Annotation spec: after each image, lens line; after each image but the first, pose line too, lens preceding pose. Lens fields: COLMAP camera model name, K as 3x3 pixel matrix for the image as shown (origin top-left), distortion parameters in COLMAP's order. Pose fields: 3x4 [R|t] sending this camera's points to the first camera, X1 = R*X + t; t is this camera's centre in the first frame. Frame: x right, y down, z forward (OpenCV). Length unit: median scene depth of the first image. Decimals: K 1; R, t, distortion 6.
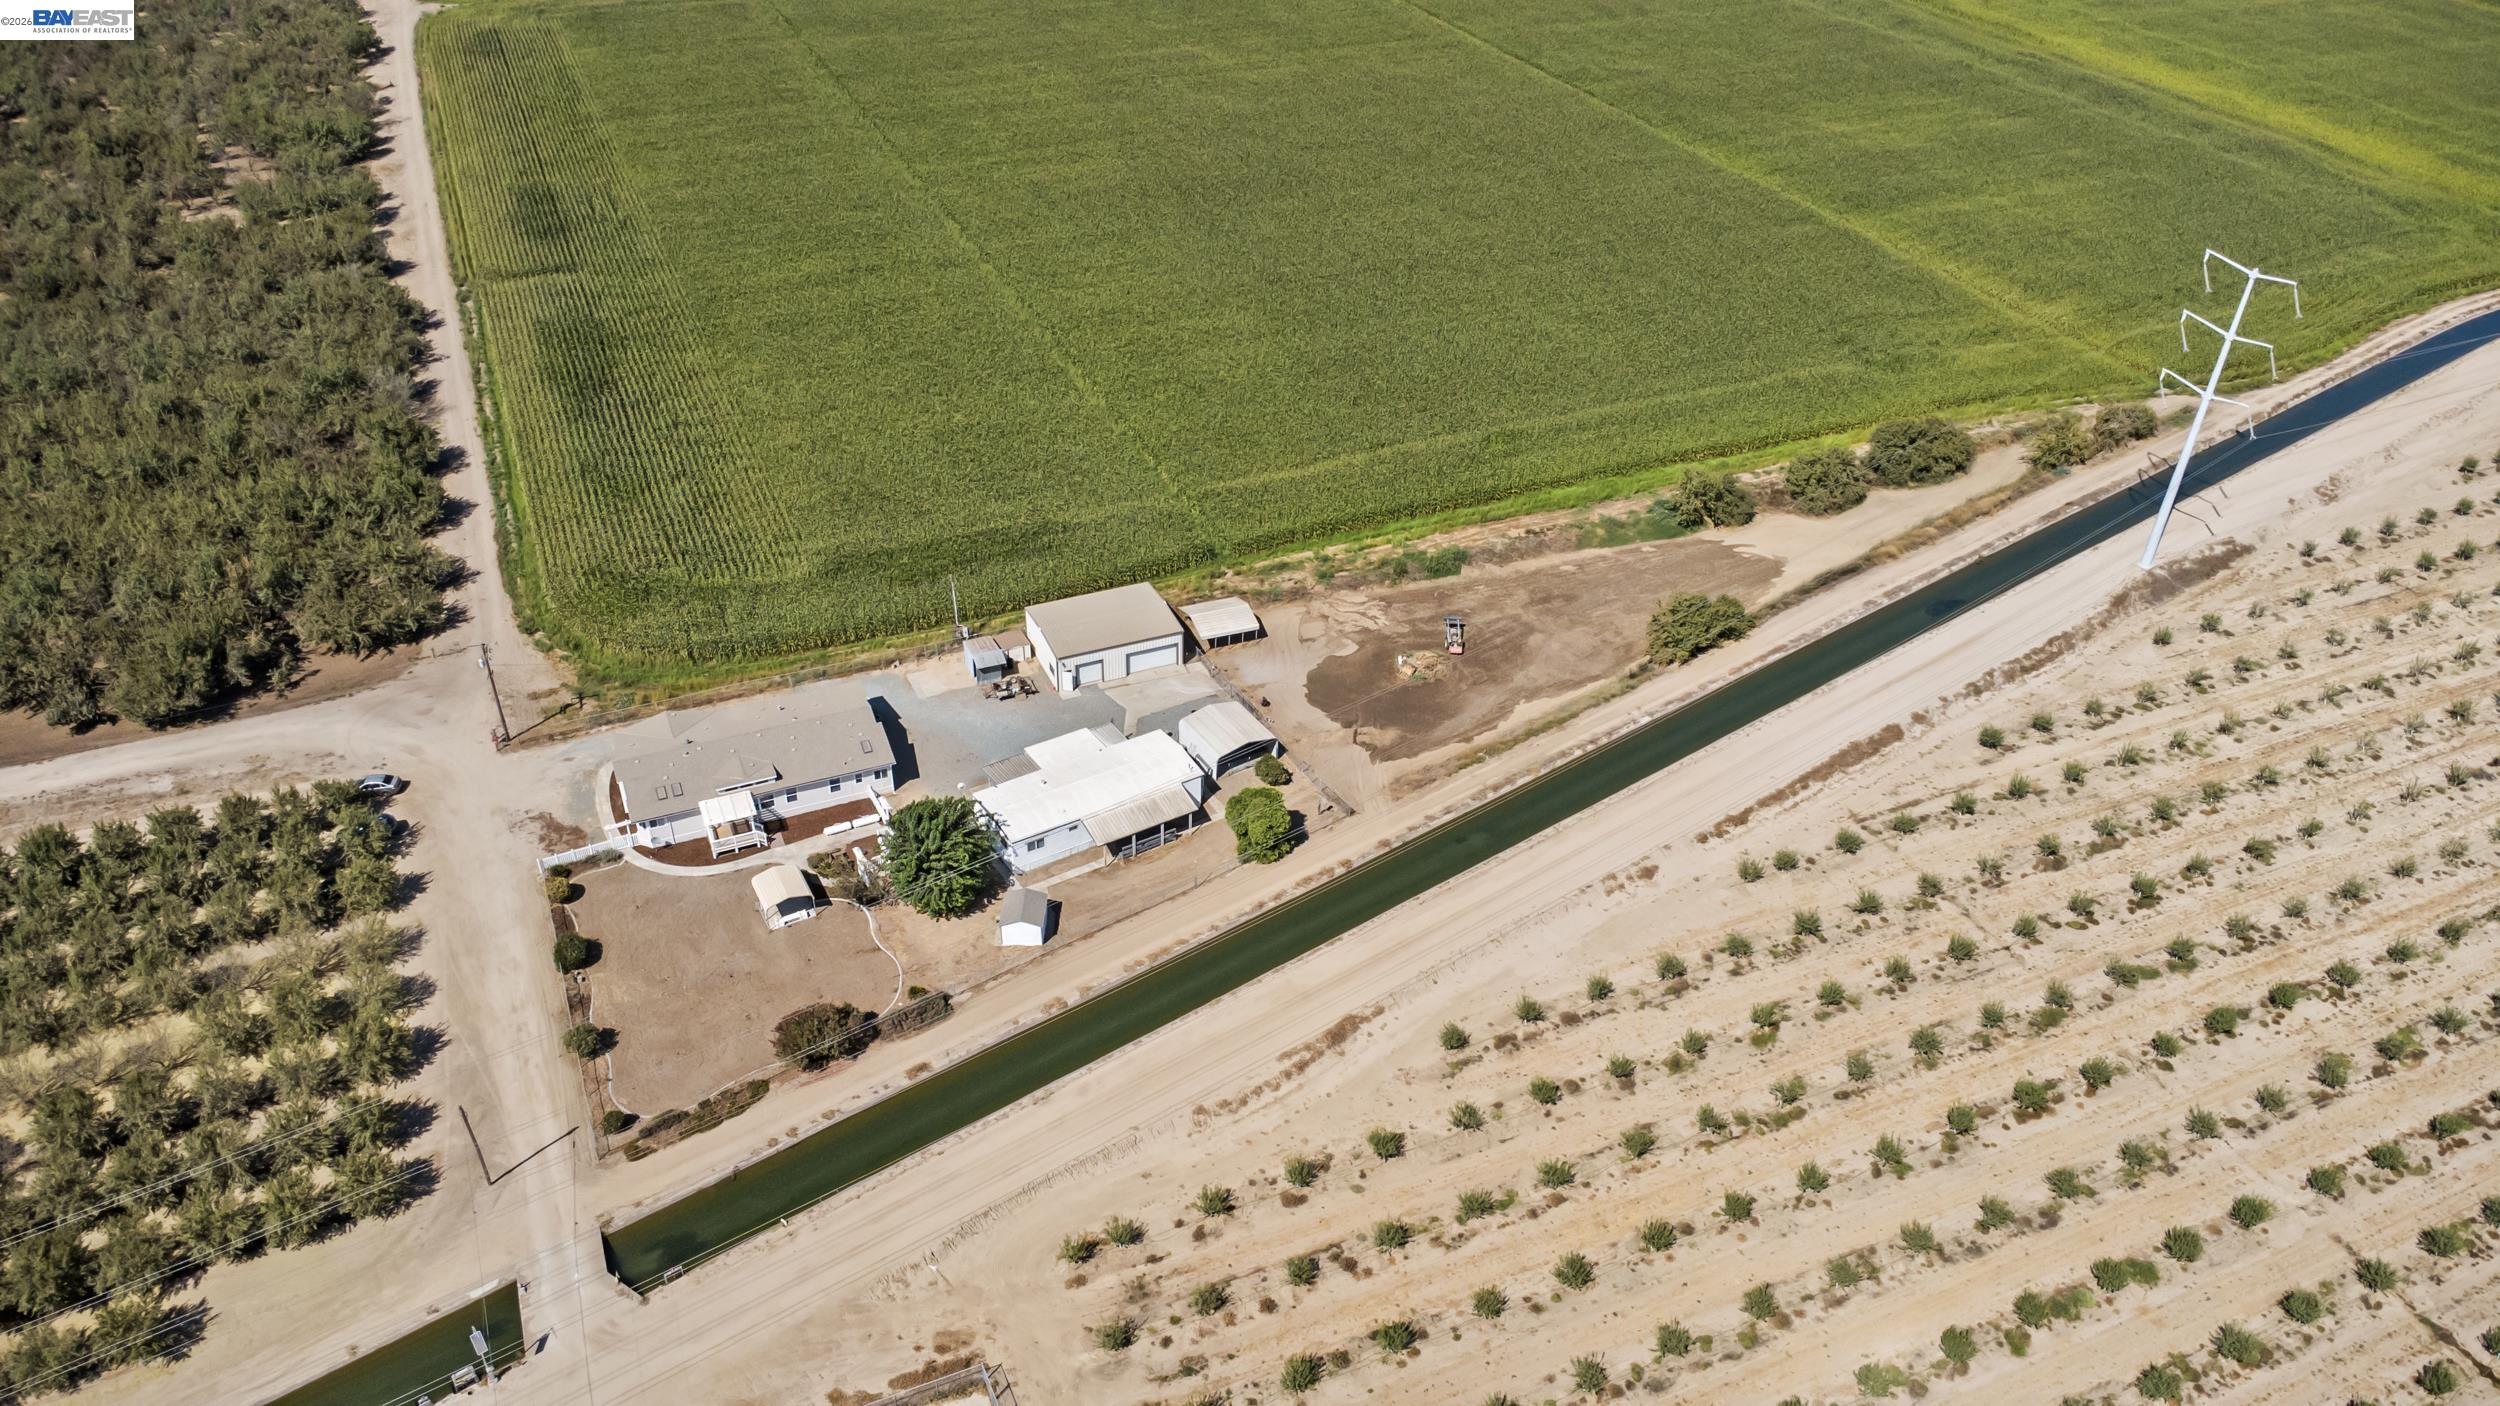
lens RADIAL K [[1752.4, 0, 1252.8], [0, 1752.4, 703.2], [0, 0, 1]] dist [0.024567, -0.029400]
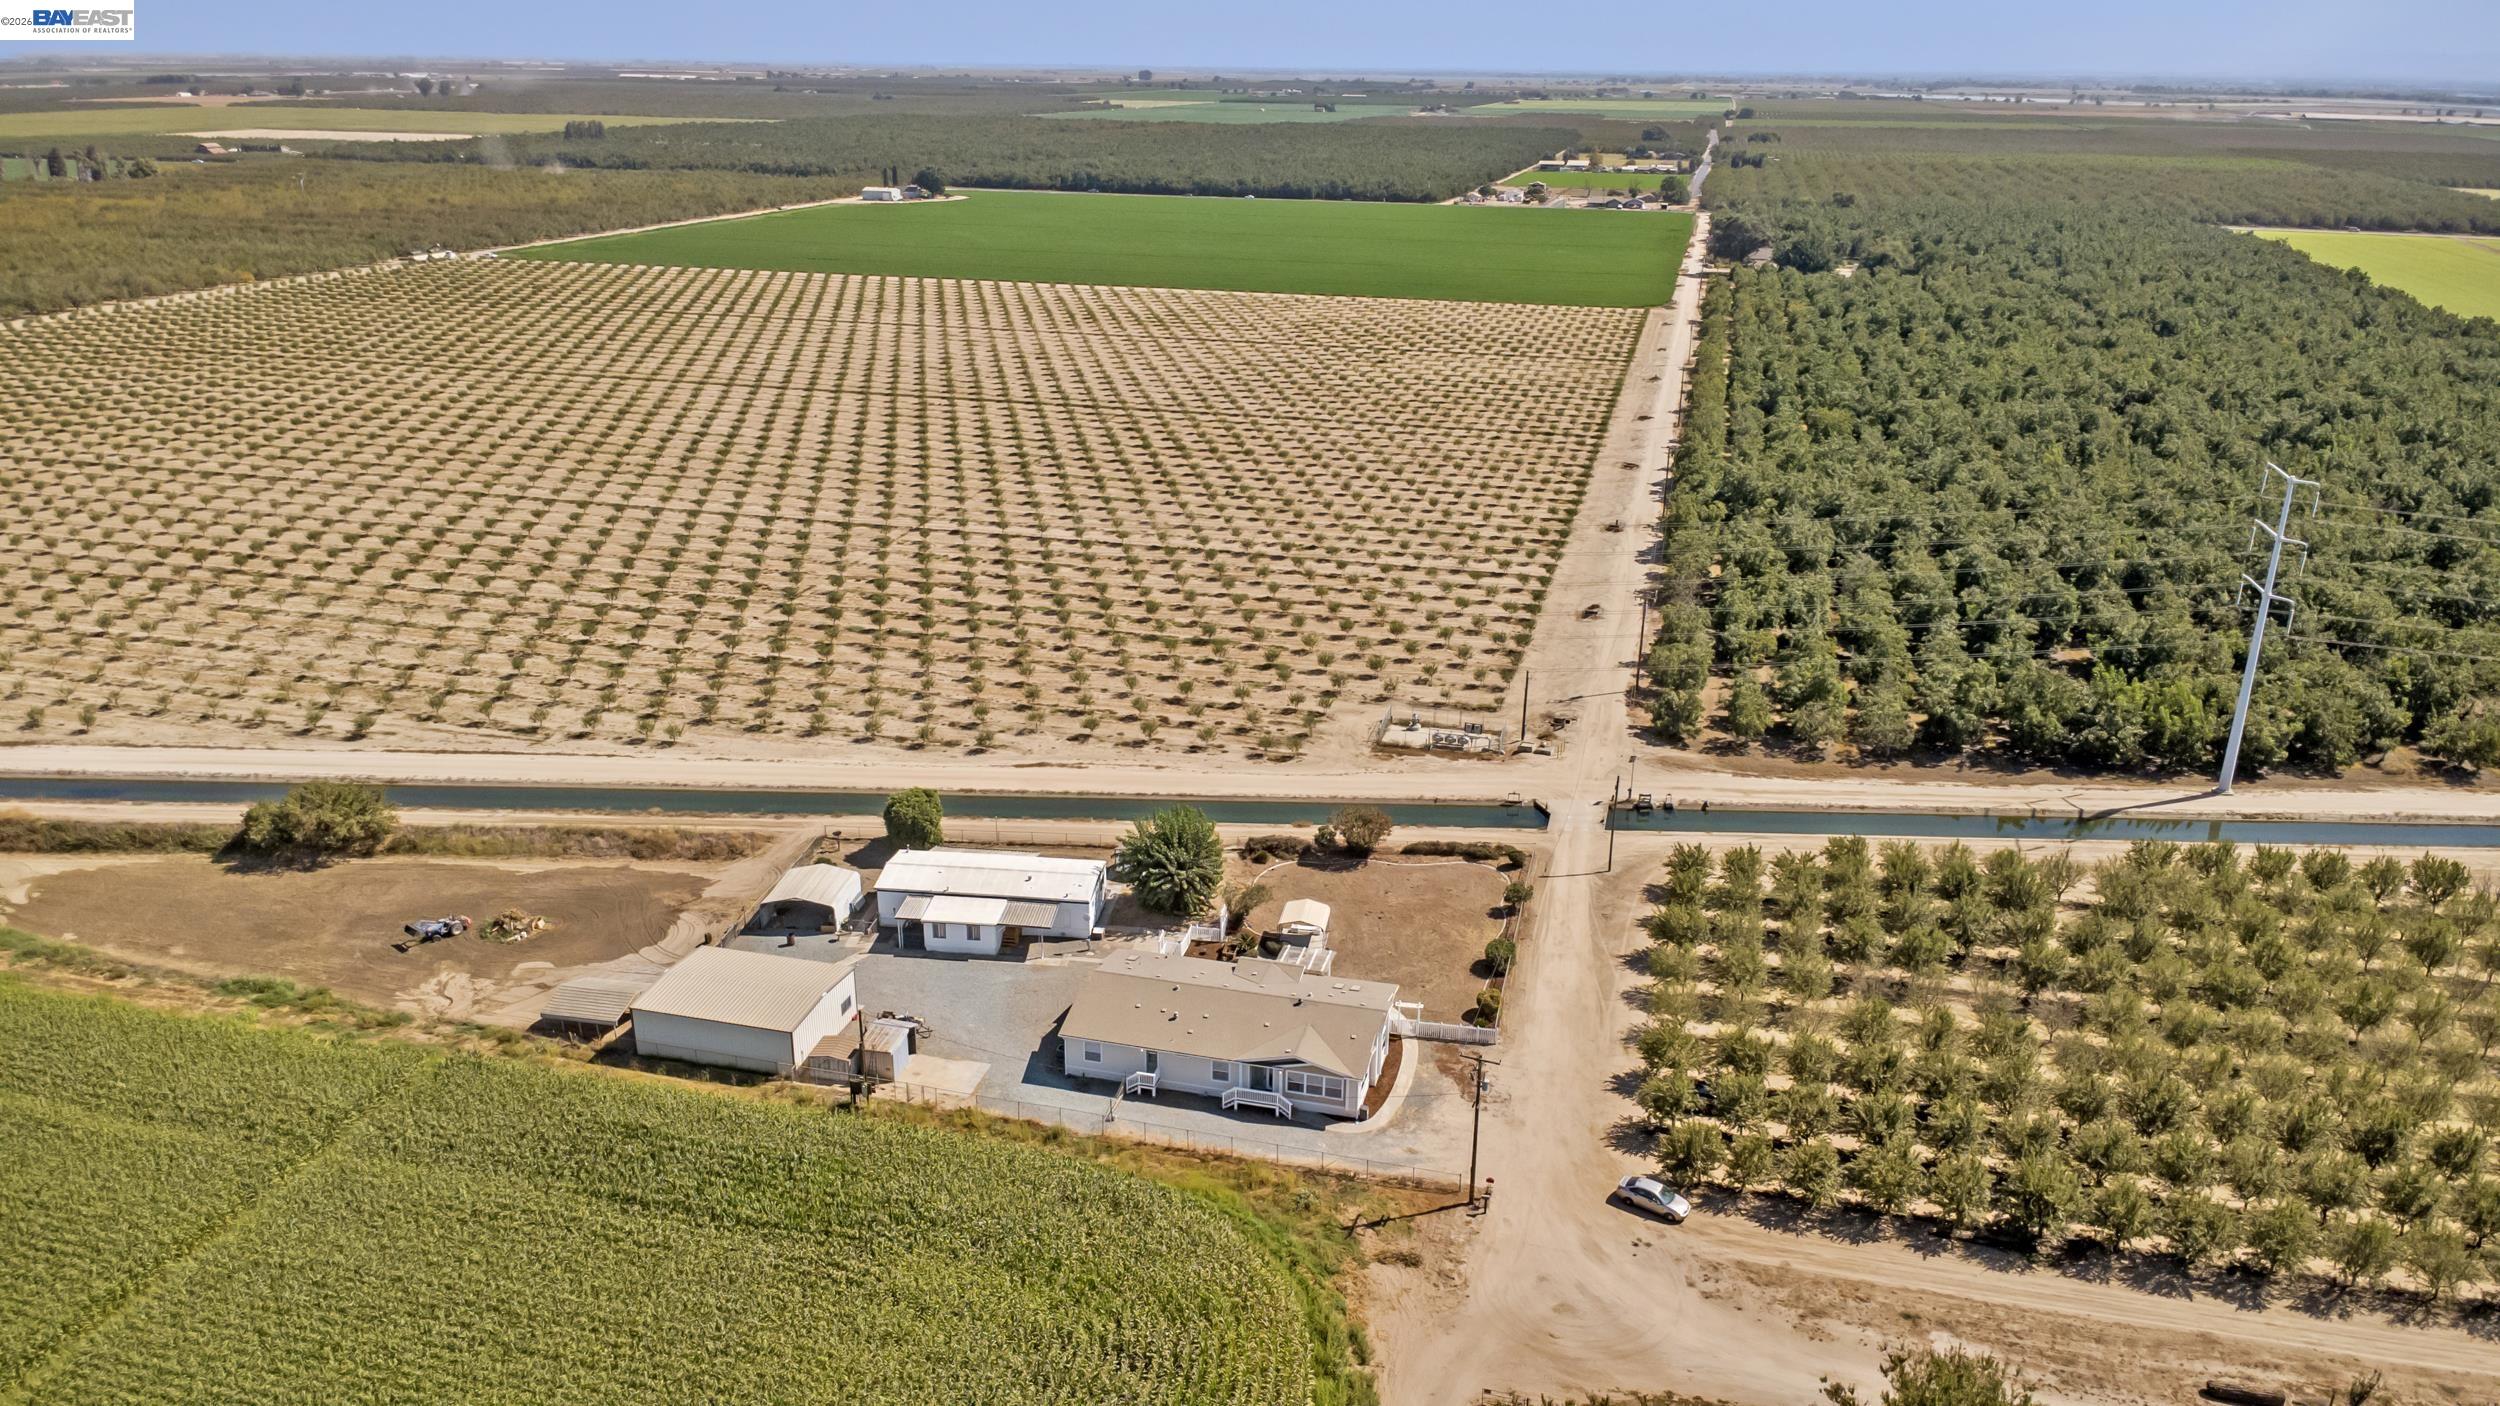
lens RADIAL K [[1752.4, 0, 1249.3], [0, 1752.4, 716.1], [0, 0, 1]] dist [0.024567, -0.029400]
pose [[-0.785054, -0.241821, 0.570274, -0.835803], [0.332875, 0.611711, 0.717637, -0.748462], [-0.522383, 0.753214, -0.399730, 1.393671]]
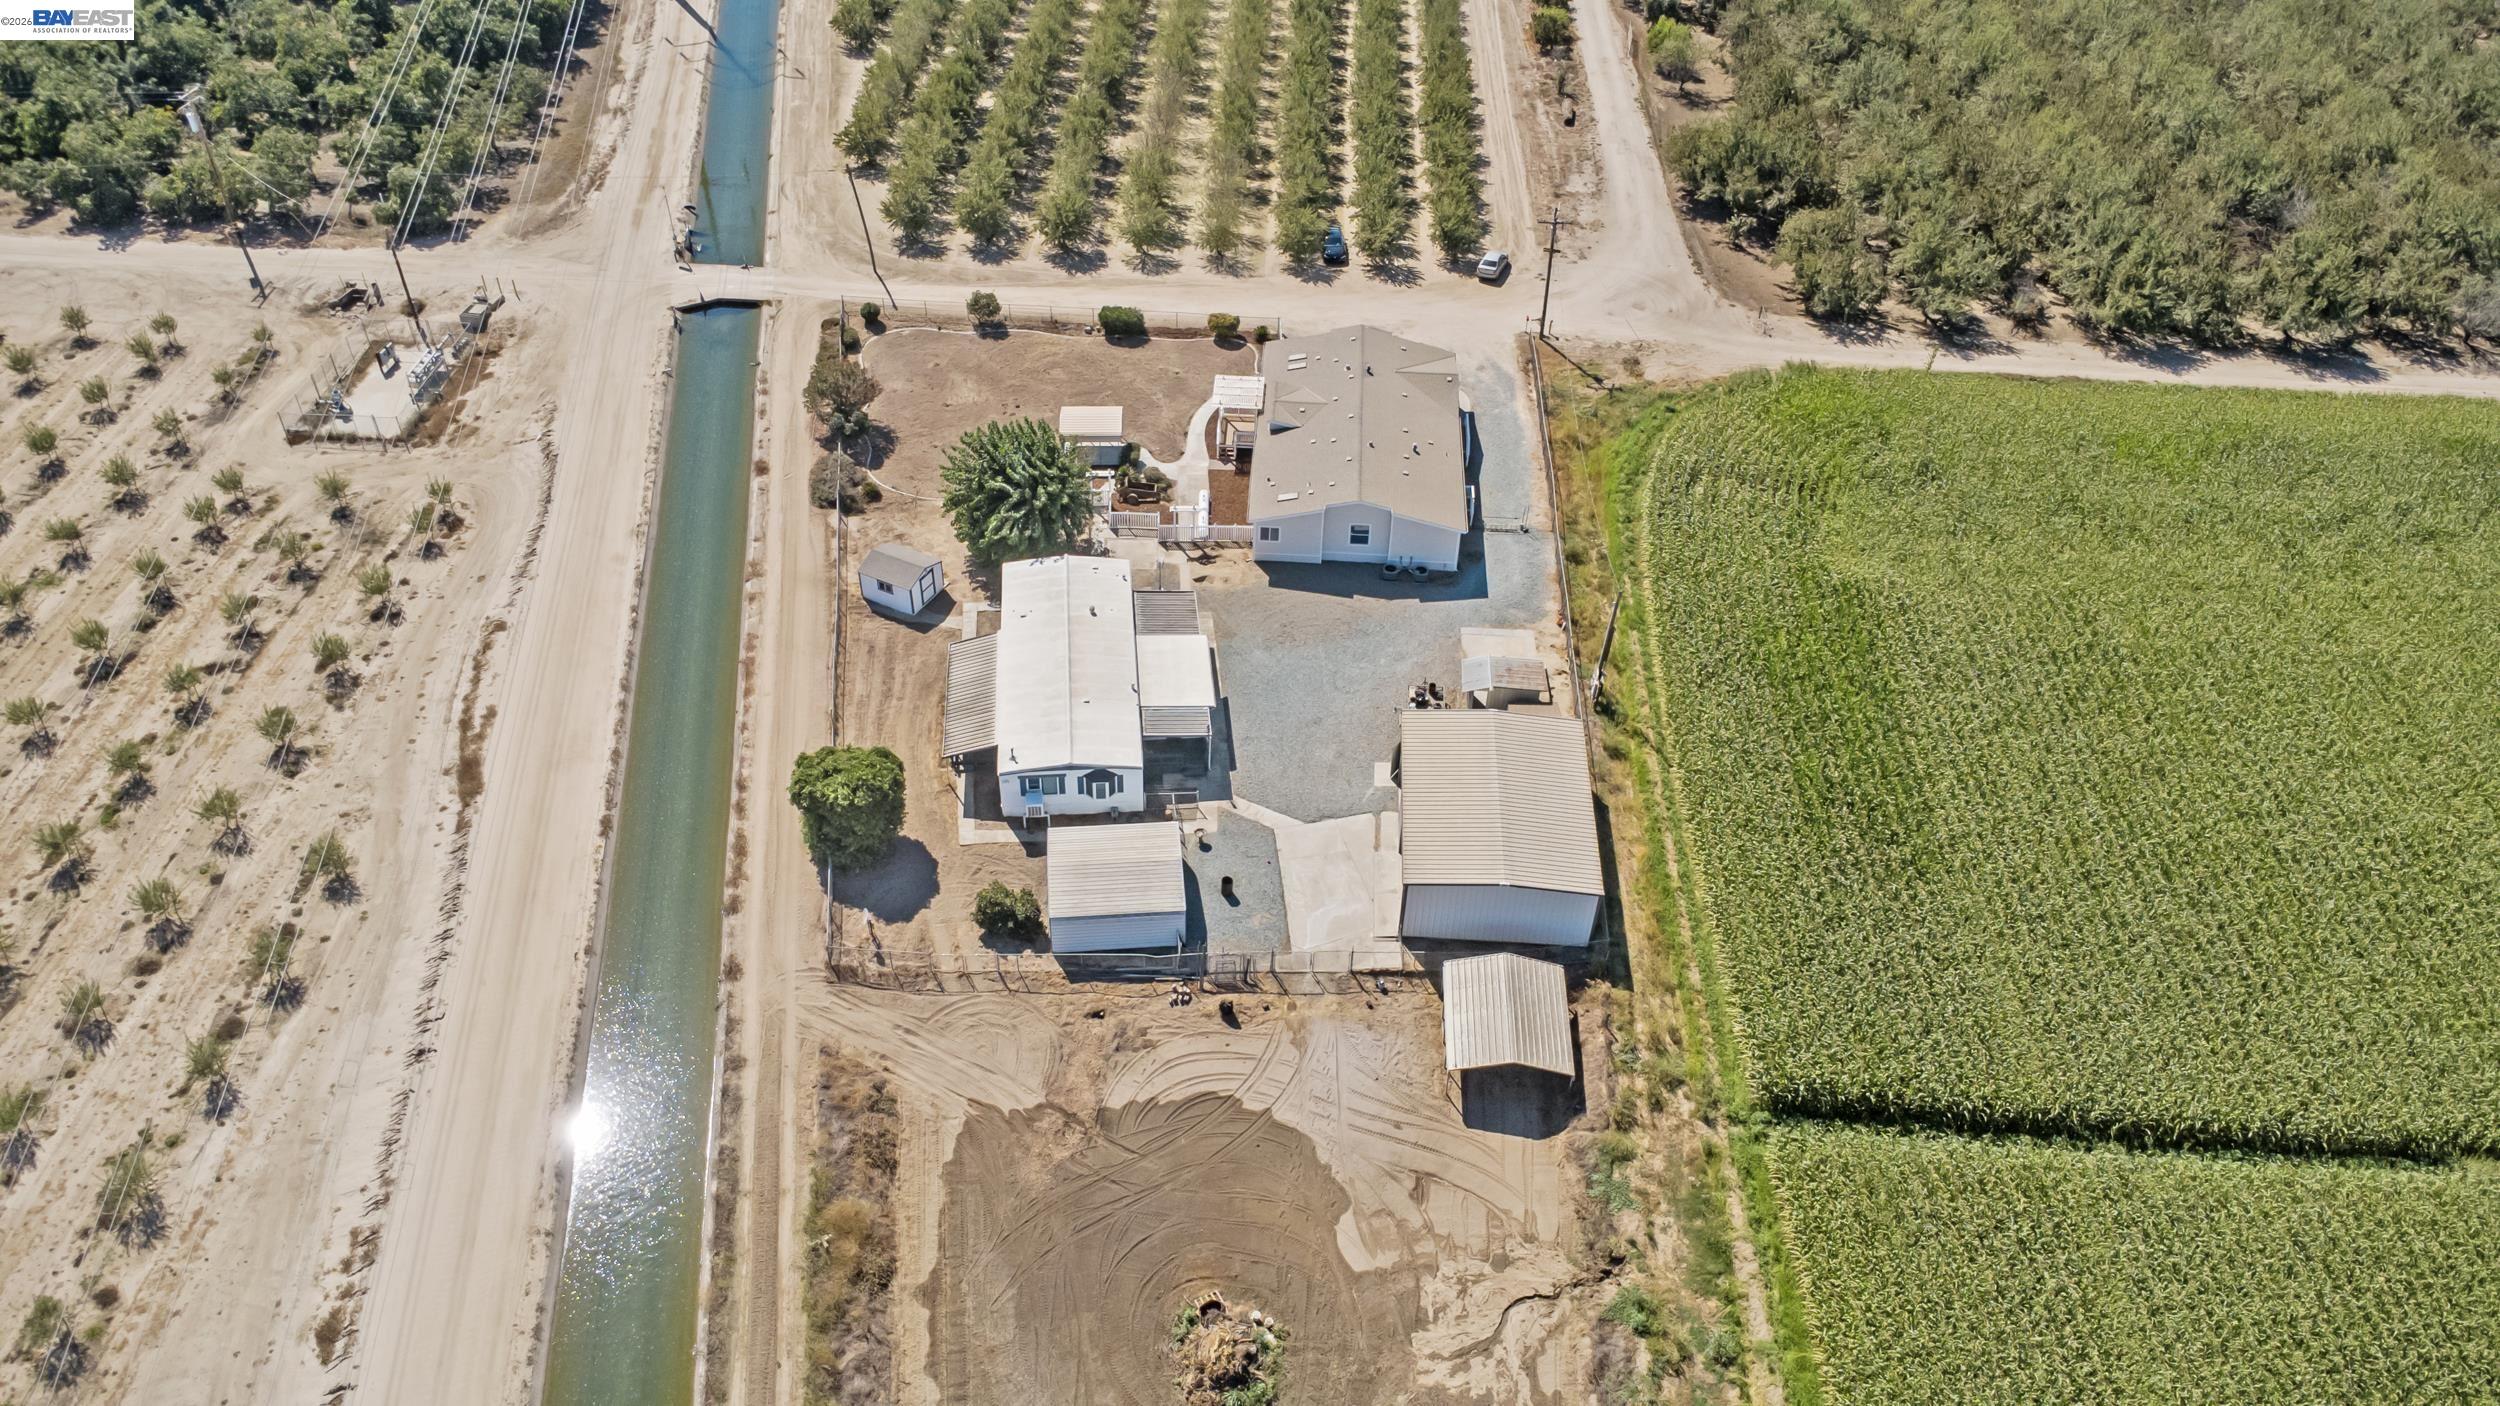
lens RADIAL K [[1752.4, 0, 1257.4], [0, 1752.4, 710.8], [0, 0, 1]] dist [0.024567, -0.029400]
pose [[-0.449489, 0.568666, -0.688897, 0.379342], [-0.539149, 0.442184, 0.716793, -0.508398], [0.712235, 0.693608, 0.107839, 1.104336]]
